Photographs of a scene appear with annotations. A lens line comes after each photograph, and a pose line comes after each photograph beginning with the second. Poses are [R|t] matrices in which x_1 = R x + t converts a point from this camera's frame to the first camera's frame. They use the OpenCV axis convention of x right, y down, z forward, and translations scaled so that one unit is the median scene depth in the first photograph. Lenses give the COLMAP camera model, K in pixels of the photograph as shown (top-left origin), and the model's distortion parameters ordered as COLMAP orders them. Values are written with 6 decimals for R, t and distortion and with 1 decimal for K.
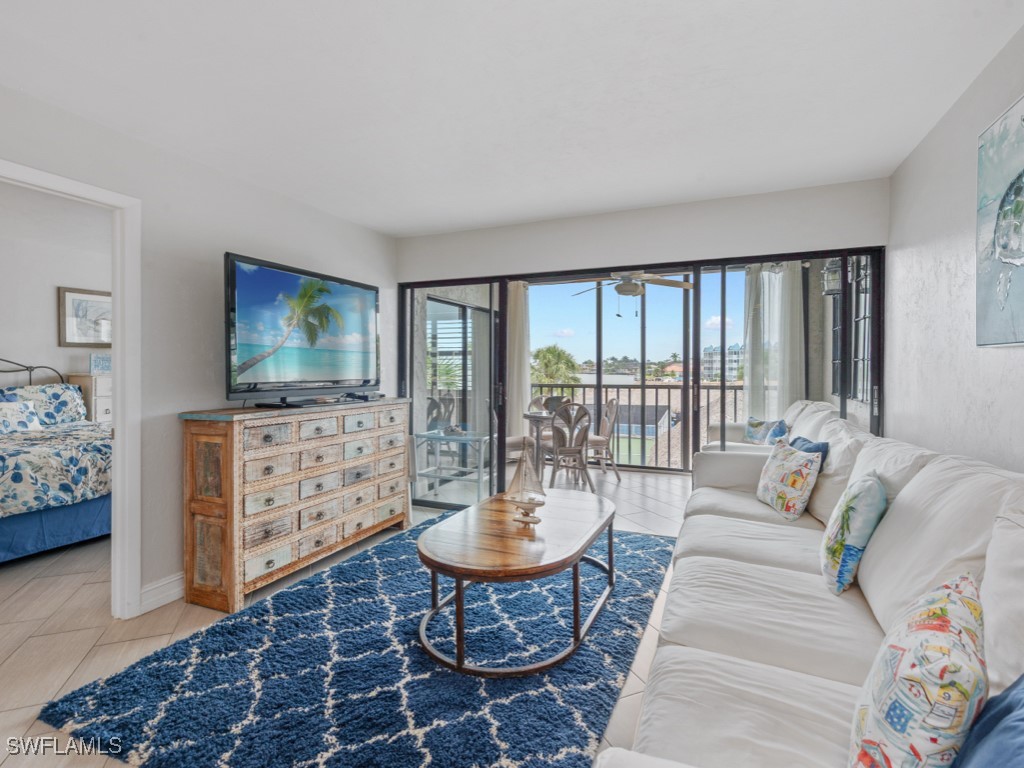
lens RADIAL K [[502.6, 0, 512.0], [0, 502.6, 368.2], [0, 0, 1]] dist [0.016325, -0.006341]
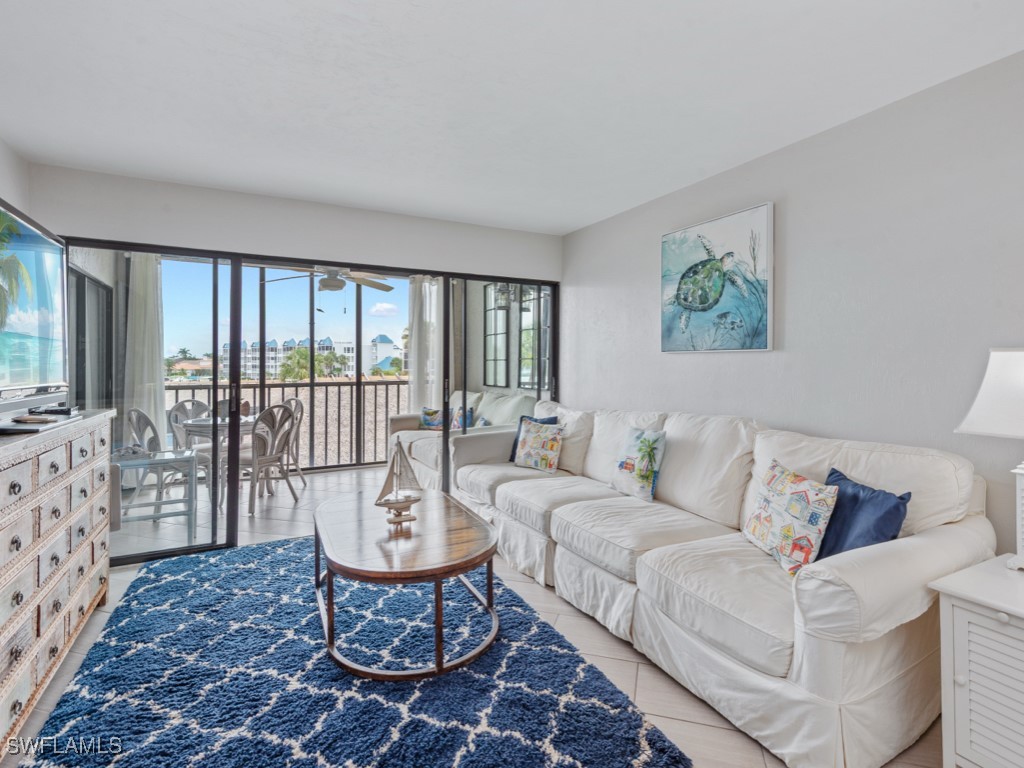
lens RADIAL K [[502.6, 0, 524.4], [0, 502.6, 363.6], [0, 0, 1]] dist [0.016325, -0.006341]
pose [[0.629126, -0.000723, 0.777303, -0.567588], [0.003919, 0.999990, -0.002242, 0.000308], [-0.777294, 0.004456, 0.629122, 0.188082]]
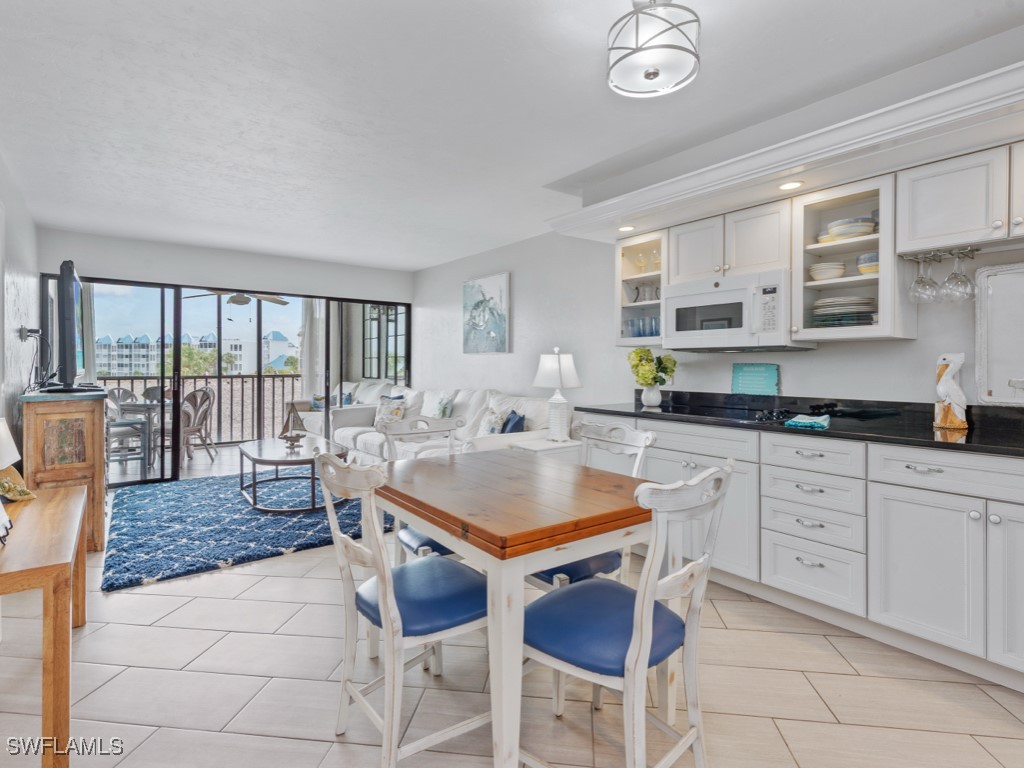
lens RADIAL K [[502.6, 0, 513.6], [0, 502.6, 370.1], [0, 0, 1]] dist [0.016325, -0.006341]
pose [[0.492068, -0.010515, 0.870493, -1.081934], [0.000594, 0.999931, 0.011743, 0.015453], [-0.870557, -0.005261, 0.492040, -0.504040]]
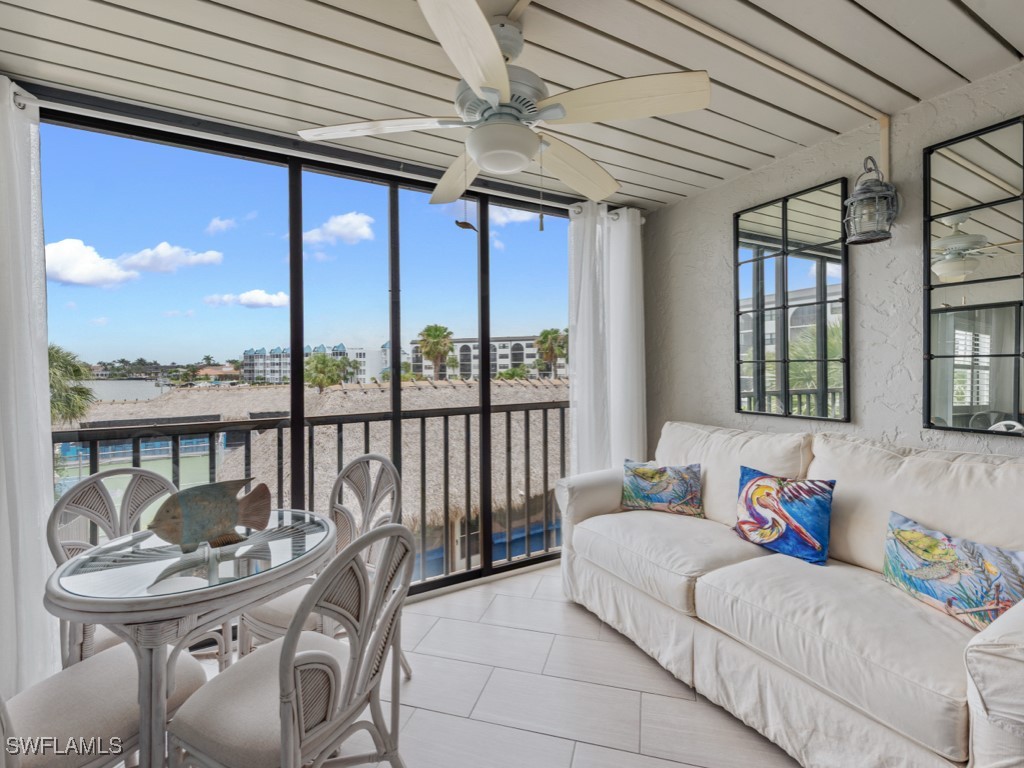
lens RADIAL K [[469.5, 0, 531.0], [0, 469.5, 369.3], [0, 0, 1]] dist [0.013258, 0.000465]
pose [[0.621587, -0.011547, 0.783260, -0.014693], [0.013340, 0.999902, 0.004155, -0.016595], [-0.783232, 0.007866, 0.621680, 1.522828]]
